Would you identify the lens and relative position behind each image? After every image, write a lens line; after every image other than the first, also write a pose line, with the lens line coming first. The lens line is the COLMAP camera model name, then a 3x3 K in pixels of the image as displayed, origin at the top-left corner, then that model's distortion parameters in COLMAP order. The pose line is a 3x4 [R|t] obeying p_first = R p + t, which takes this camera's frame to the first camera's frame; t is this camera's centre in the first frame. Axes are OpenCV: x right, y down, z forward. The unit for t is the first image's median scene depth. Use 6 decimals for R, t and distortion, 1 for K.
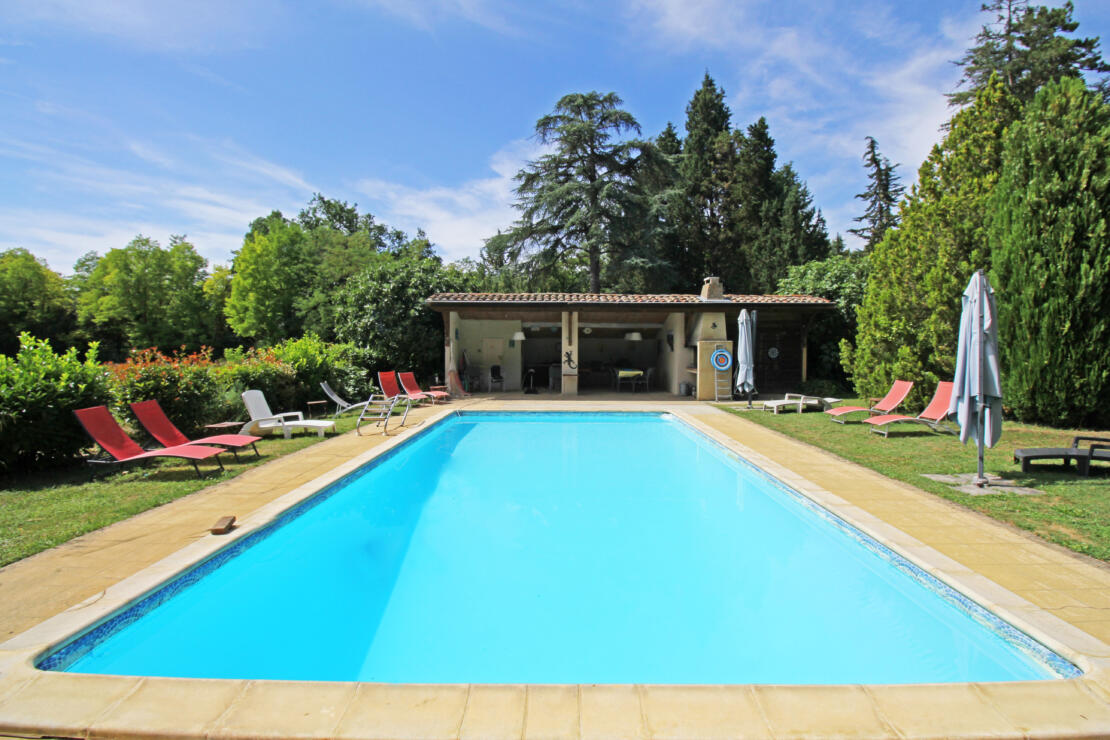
lens RADIAL K [[509.5, 0, 556.1], [0, 509.5, 362.2], [0, 0, 1]] dist [0.000170, -0.011351]
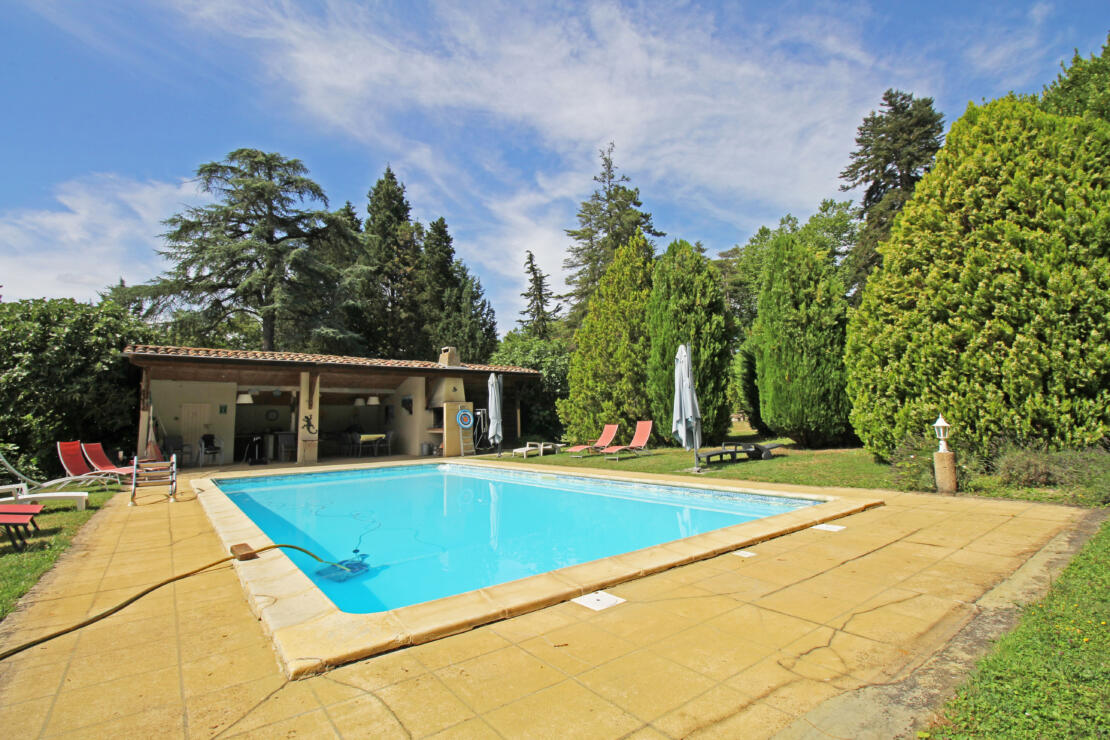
lens RADIAL K [[509.5, 0, 556.1], [0, 509.5, 362.2], [0, 0, 1]] dist [0.000170, -0.011351]
pose [[0.791993, 0.047733, 0.608661, -0.099703], [0.047355, 0.989133, -0.139191, 0.017927], [-0.608691, 0.139062, 0.781126, -0.010870]]
